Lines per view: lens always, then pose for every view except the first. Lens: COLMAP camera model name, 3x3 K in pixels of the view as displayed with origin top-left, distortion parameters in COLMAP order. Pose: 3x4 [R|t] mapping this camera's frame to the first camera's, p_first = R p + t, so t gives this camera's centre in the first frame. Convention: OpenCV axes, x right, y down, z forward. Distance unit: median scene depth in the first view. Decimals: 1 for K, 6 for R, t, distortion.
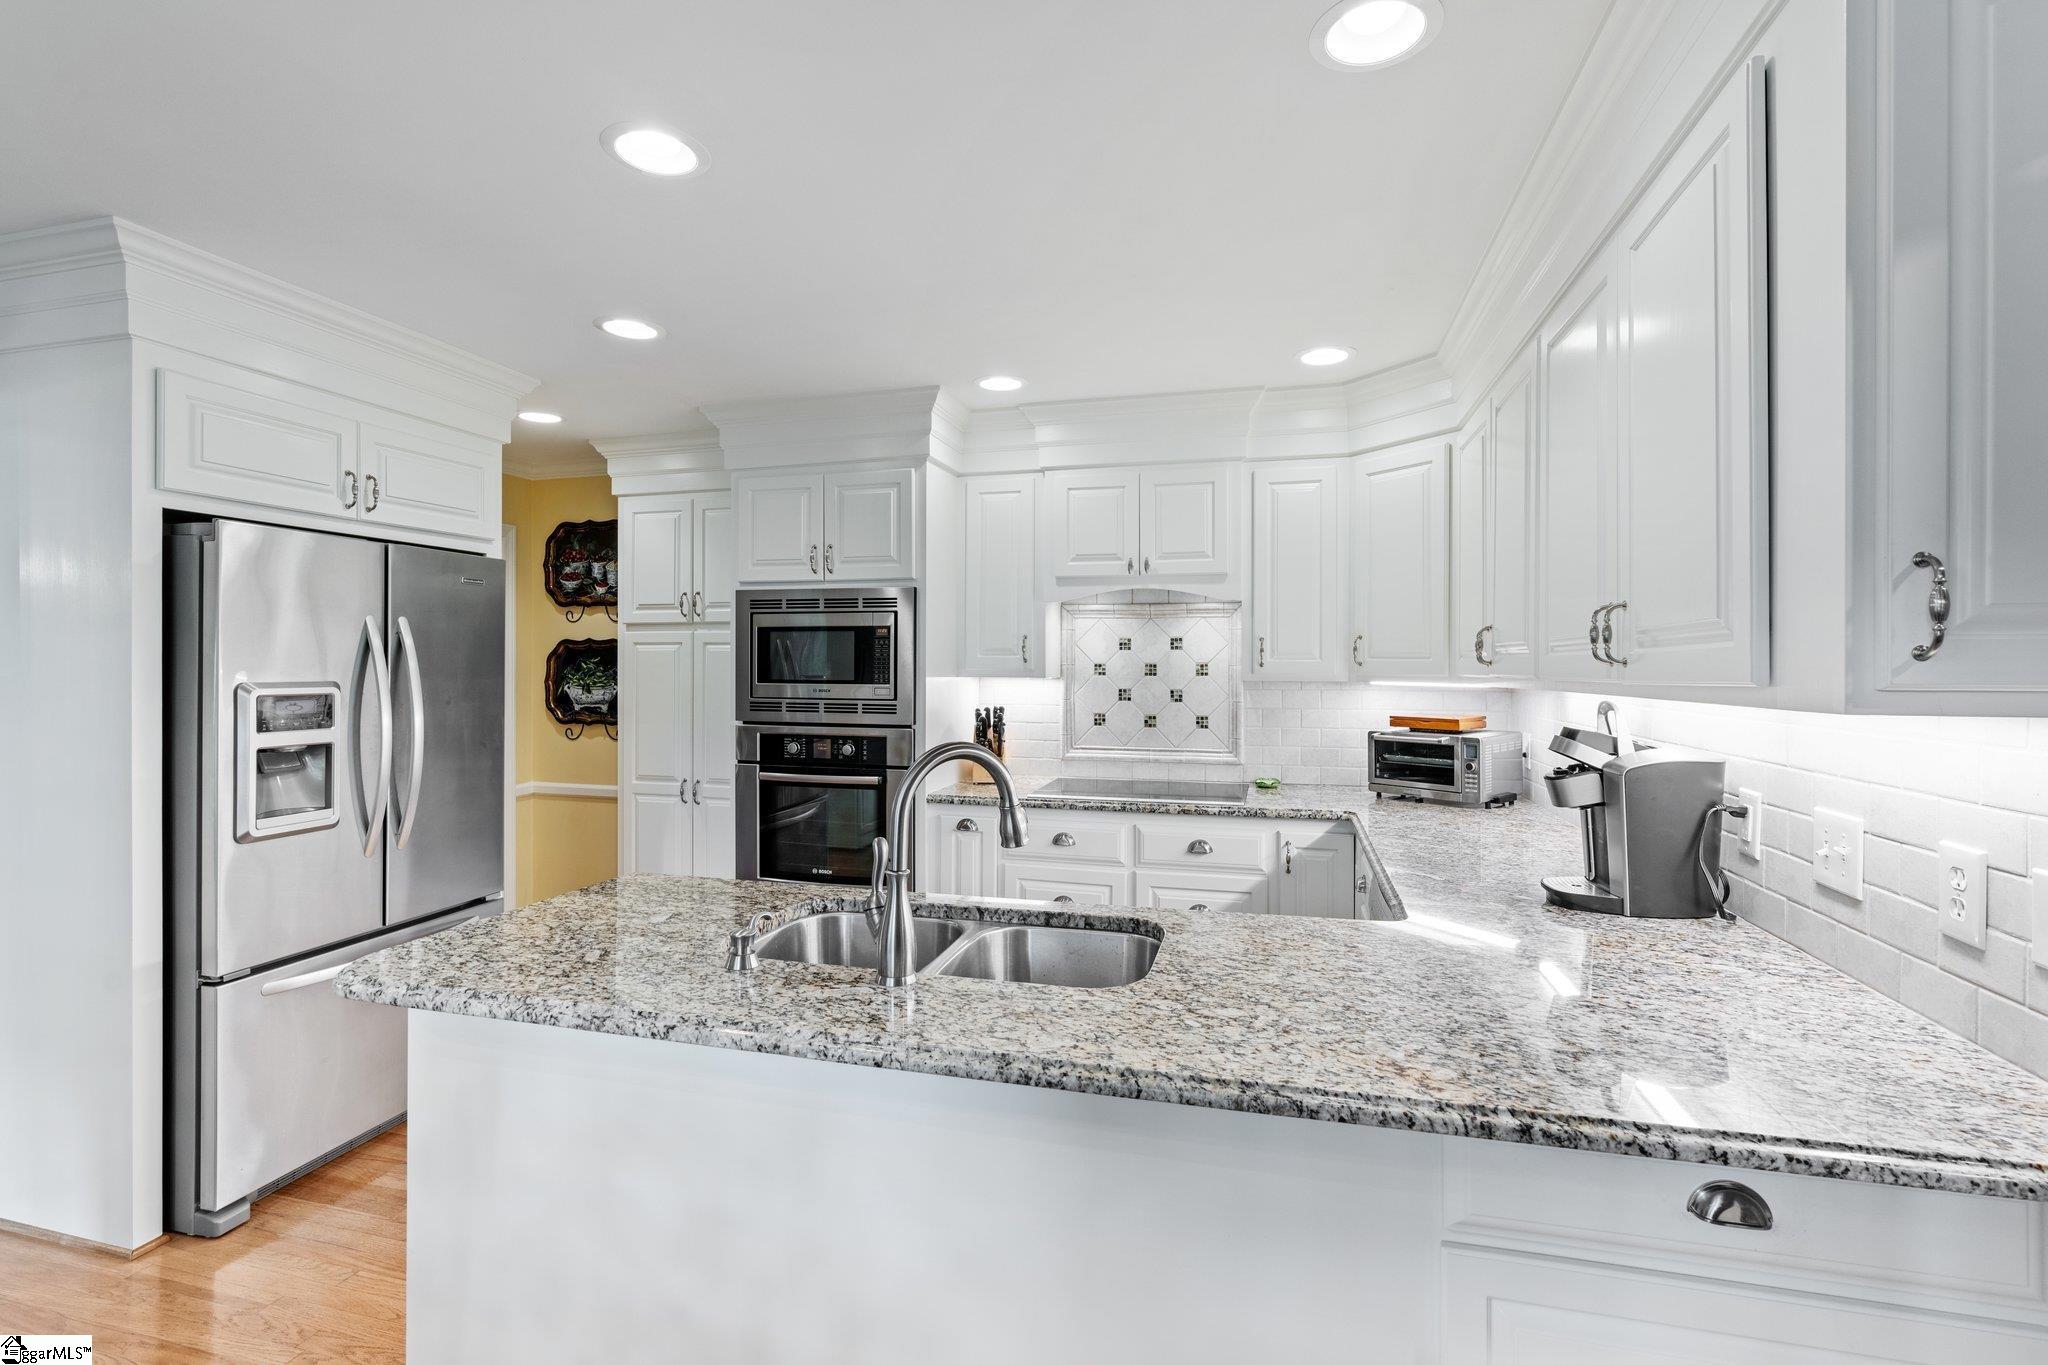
lens RADIAL K [[923.5, 0, 1022.8], [0, 923.5, 668.0], [0, 0, 1]] dist [-0.001041, 0.002409]
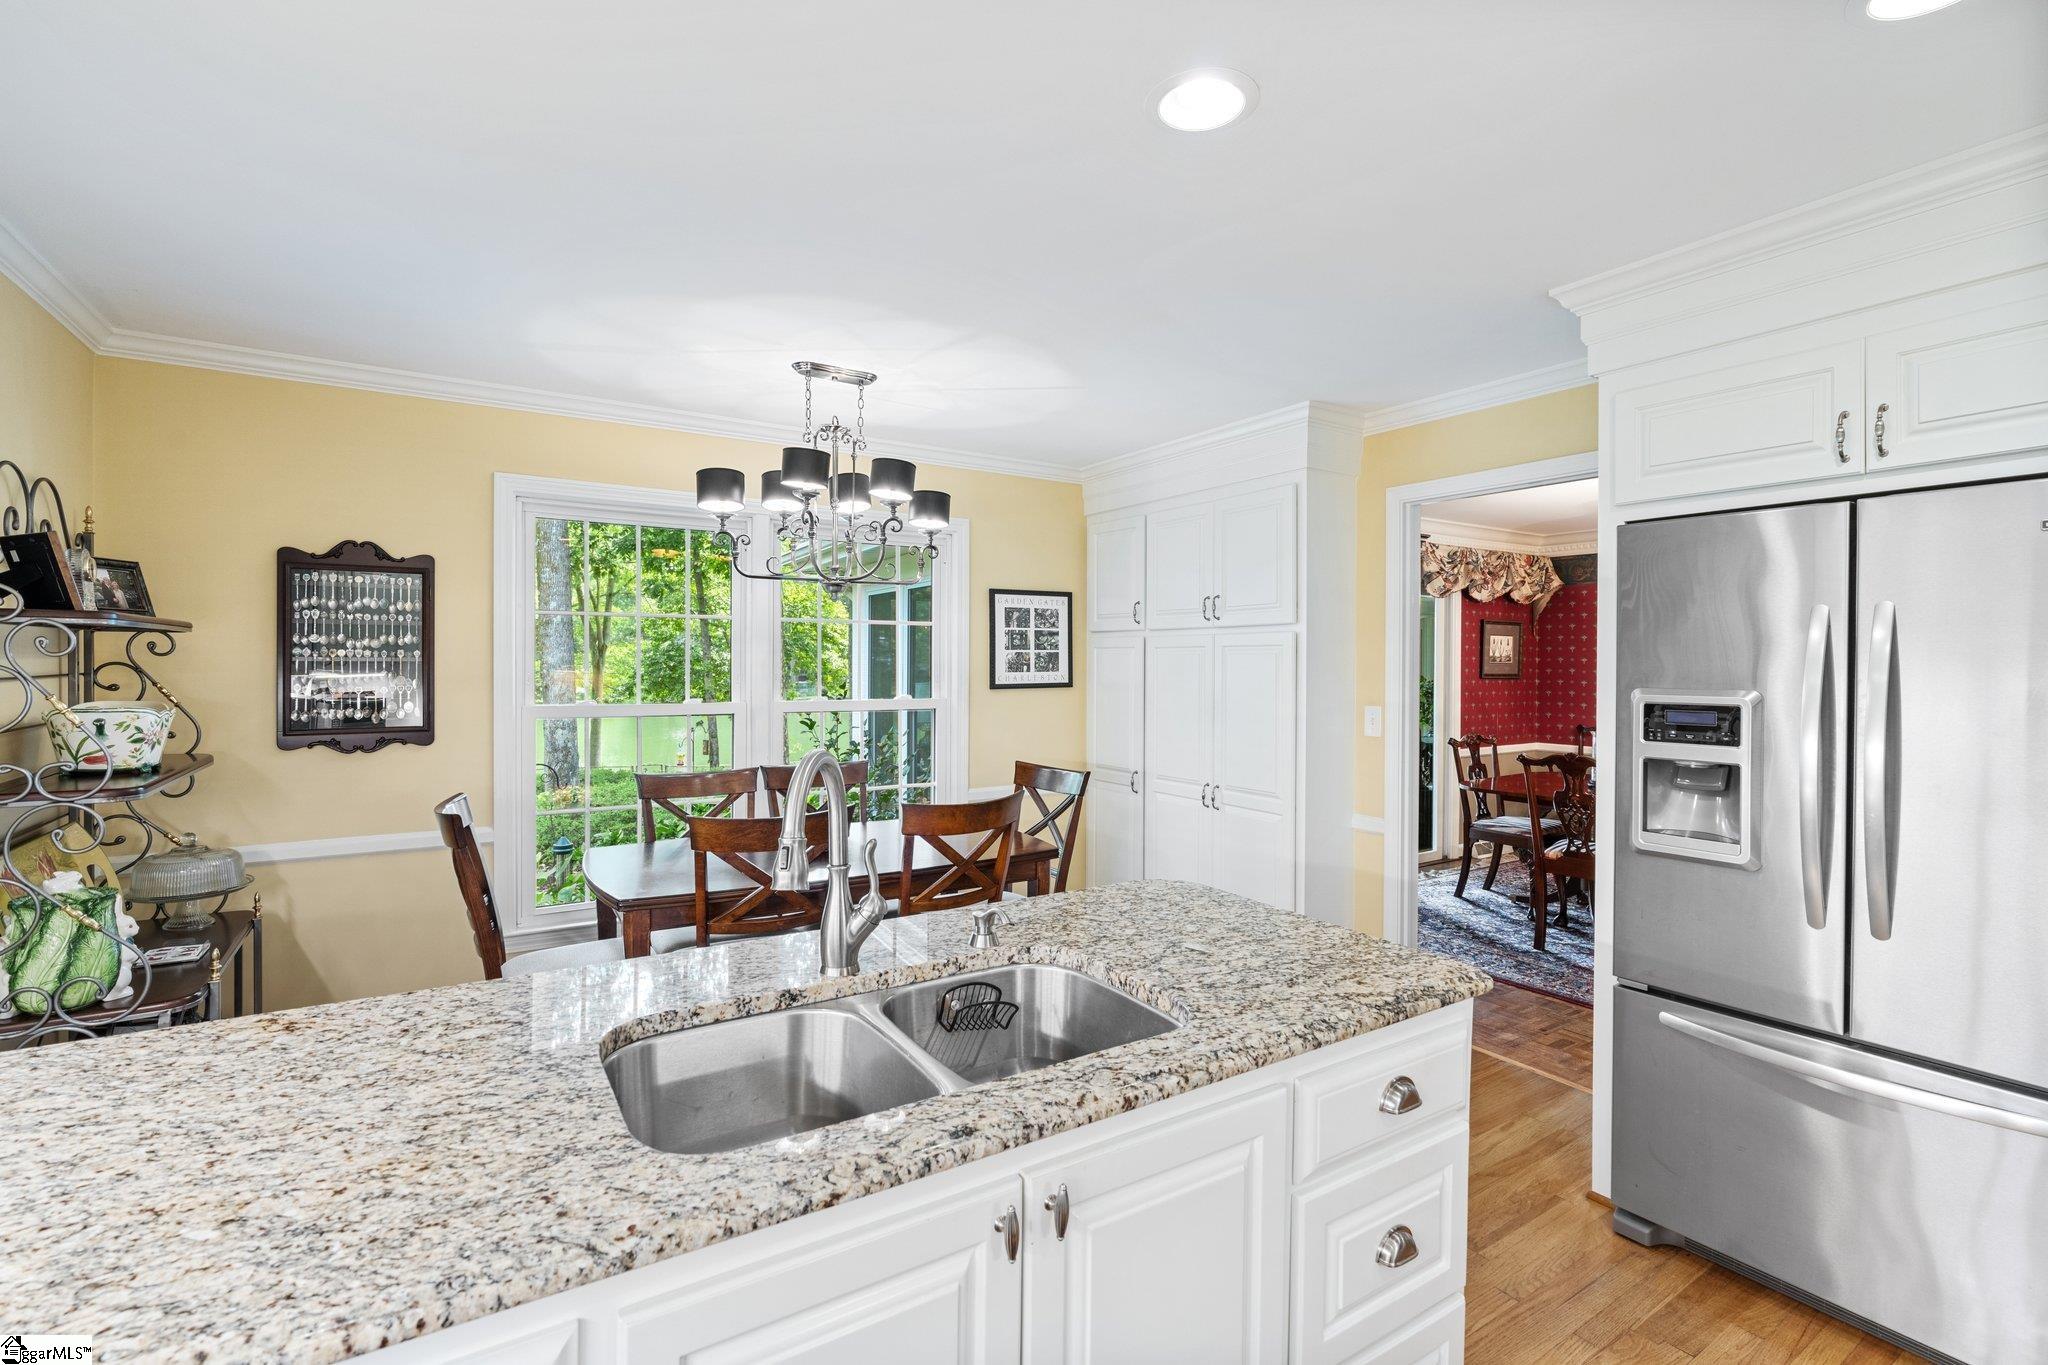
lens RADIAL K [[923.5, 0, 1023.1], [0, 923.5, 676.2], [0, 0, 1]] dist [-0.001041, 0.002409]
pose [[-0.675936, 0.004353, -0.736947, 0.534883], [-0.007750, 0.999885, 0.013015, -0.006887], [0.736920, 0.014509, -0.675825, 2.035640]]
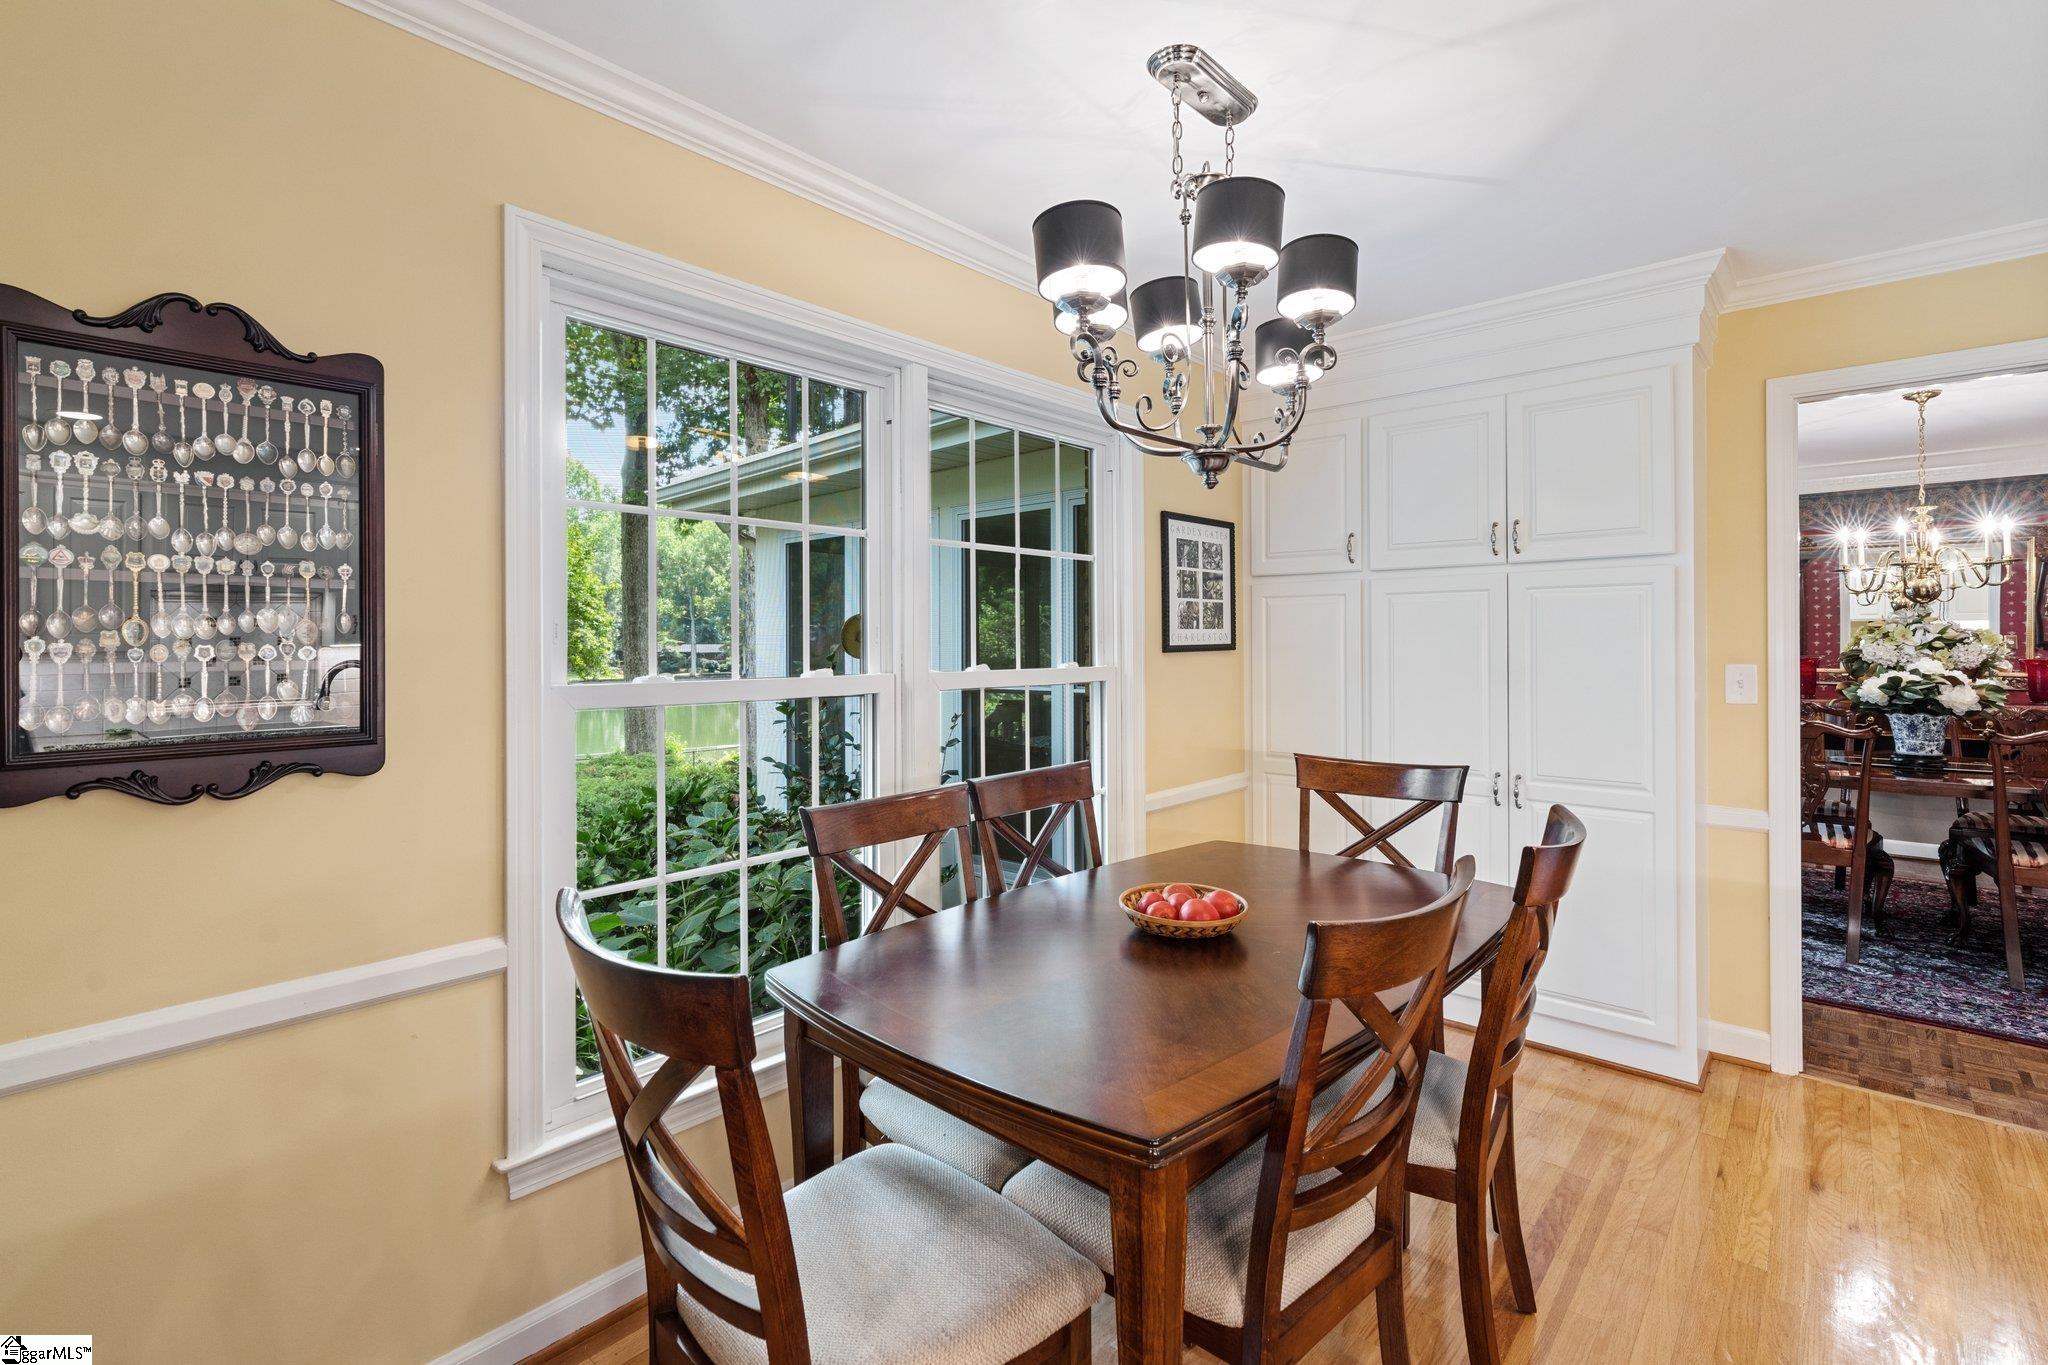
lens RADIAL K [[923.5, 0, 1018.3], [0, 923.5, 644.3], [0, 0, 1]] dist [-0.001041, 0.002409]
pose [[-0.452511, -0.000185, -0.891759, 0.490397], [0.000734, 1.000000, -0.000580, 0.024668], [0.891758, -0.000917, -0.452511, 1.324745]]
